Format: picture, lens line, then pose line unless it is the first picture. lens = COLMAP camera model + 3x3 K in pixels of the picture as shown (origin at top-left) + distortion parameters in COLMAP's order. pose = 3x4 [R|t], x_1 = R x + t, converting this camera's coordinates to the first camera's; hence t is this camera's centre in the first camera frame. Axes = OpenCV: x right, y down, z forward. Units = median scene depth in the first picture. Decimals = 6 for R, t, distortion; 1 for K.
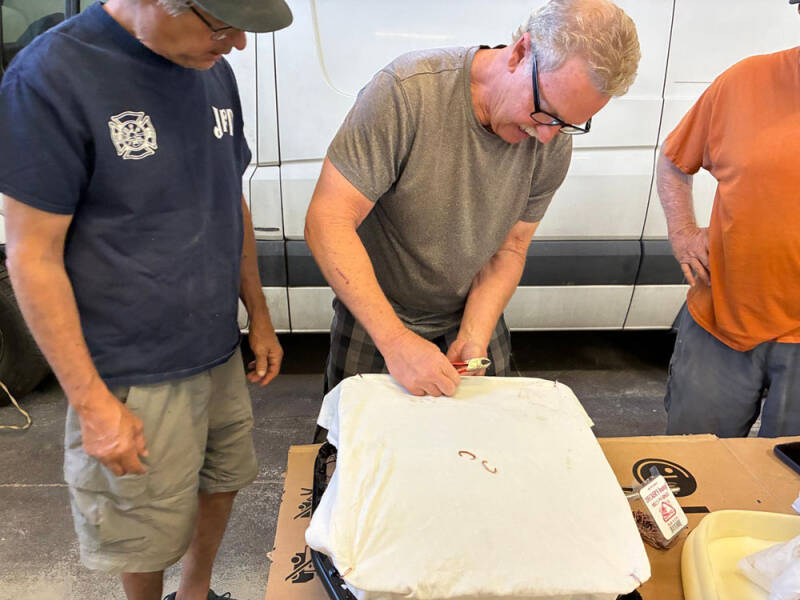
lens RADIAL K [[619.2, 0, 400.0], [0, 619.2, 300.0], [0, 0, 1]] dist [0.032640, -0.000347]
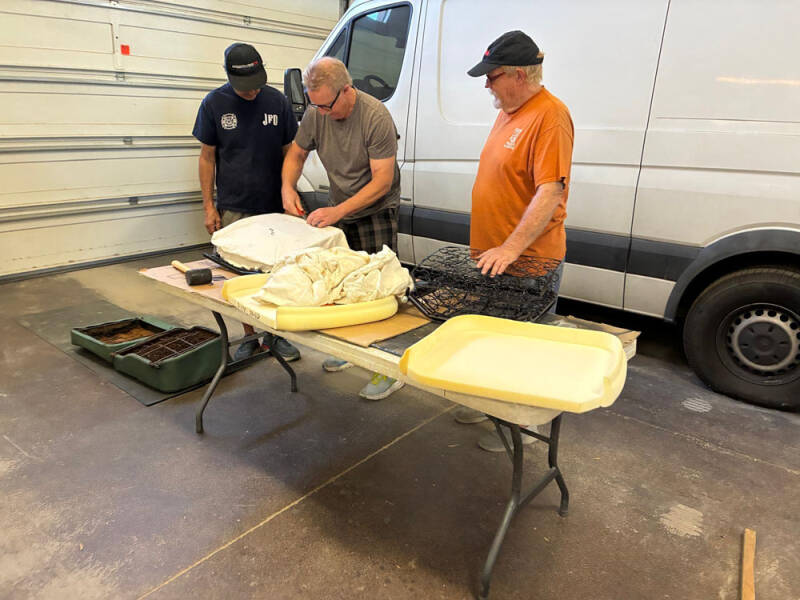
lens RADIAL K [[619.2, 0, 400.0], [0, 619.2, 300.0], [0, 0, 1]] dist [0.032640, -0.000347]
pose [[0.754583, 0.199988, -0.624987, 0.924700], [-0.243541, 0.969754, 0.016269, 0.135793], [0.609337, 0.139934, 0.780466, -0.310915]]
